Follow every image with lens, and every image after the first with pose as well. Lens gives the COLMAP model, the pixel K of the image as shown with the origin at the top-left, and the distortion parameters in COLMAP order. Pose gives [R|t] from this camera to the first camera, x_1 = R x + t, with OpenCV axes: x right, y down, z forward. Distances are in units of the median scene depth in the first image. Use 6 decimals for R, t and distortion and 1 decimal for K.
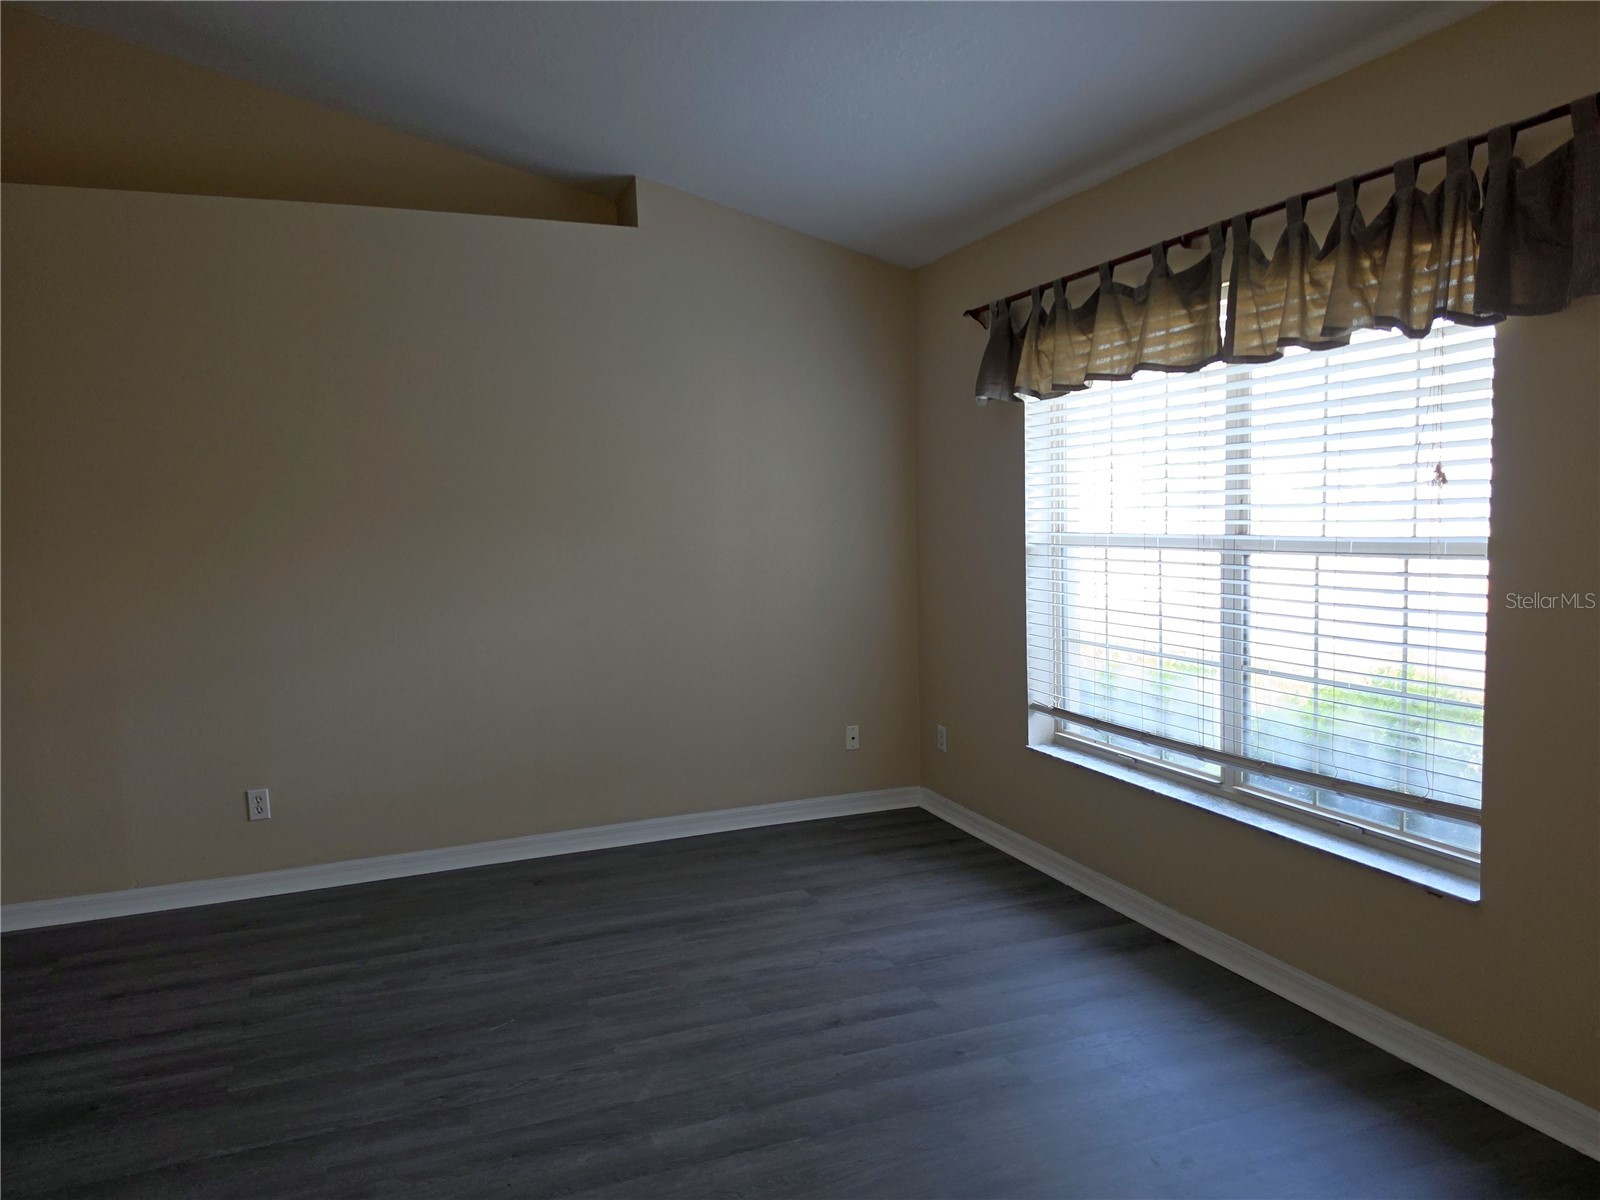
lens RADIAL K [[1121.5, 0, 800.0], [0, 1121.5, 600.0], [0, 0, 1]] dist [0.089031, -0.078692]
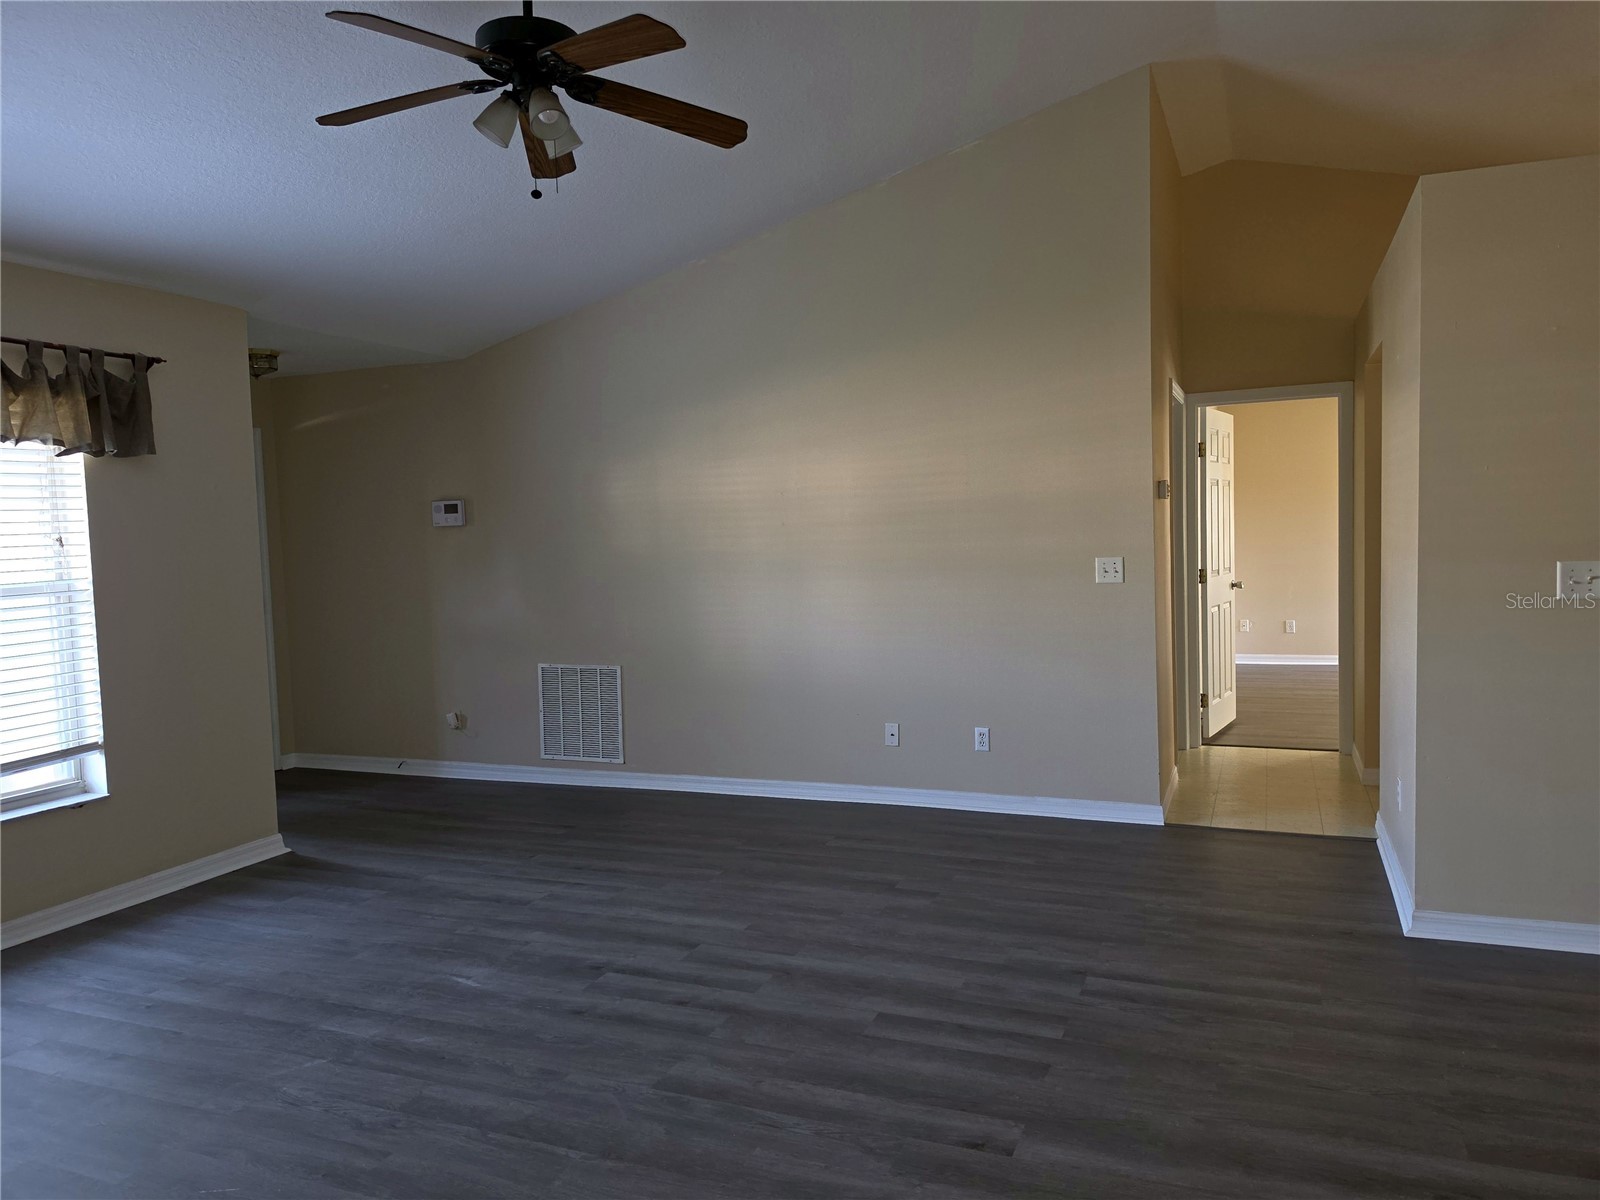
lens RADIAL K [[1152.7, 0, 796.9], [0, 1152.7, 566.7], [0, 0, 1]] dist [0.089205, -0.002304]
pose [[-0.720679, 0.040061, 0.692110, -1.046133], [0.122407, 0.989997, 0.070156, -0.050504], [-0.682377, 0.135279, -0.718374, 1.172717]]
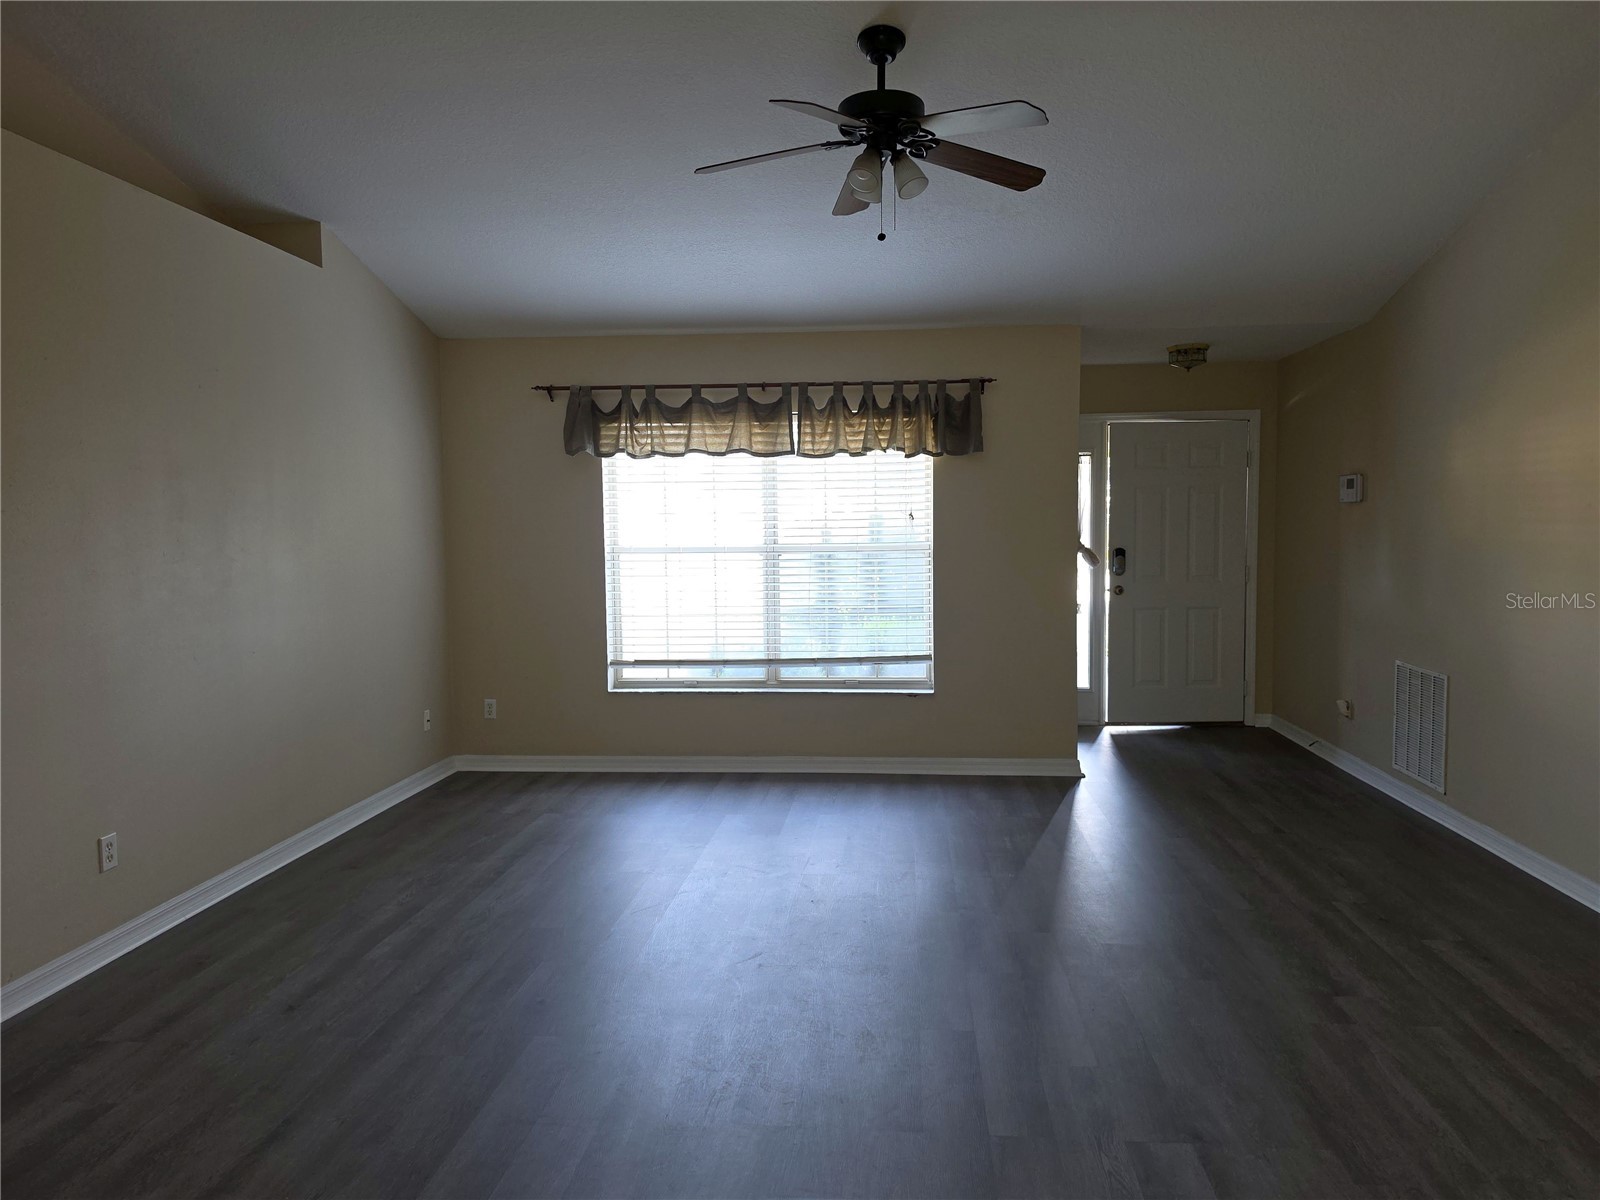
lens RADIAL K [[1121.5, 0, 800.0], [0, 1121.5, 600.0], [0, 0, 1]] dist [0.089031, -0.078692]
pose [[0.424535, -0.034158, 0.904767, -1.285202], [0.075027, 0.997179, 0.002443, 0.032402], [-0.902298, 0.066844, 0.425900, 0.180476]]
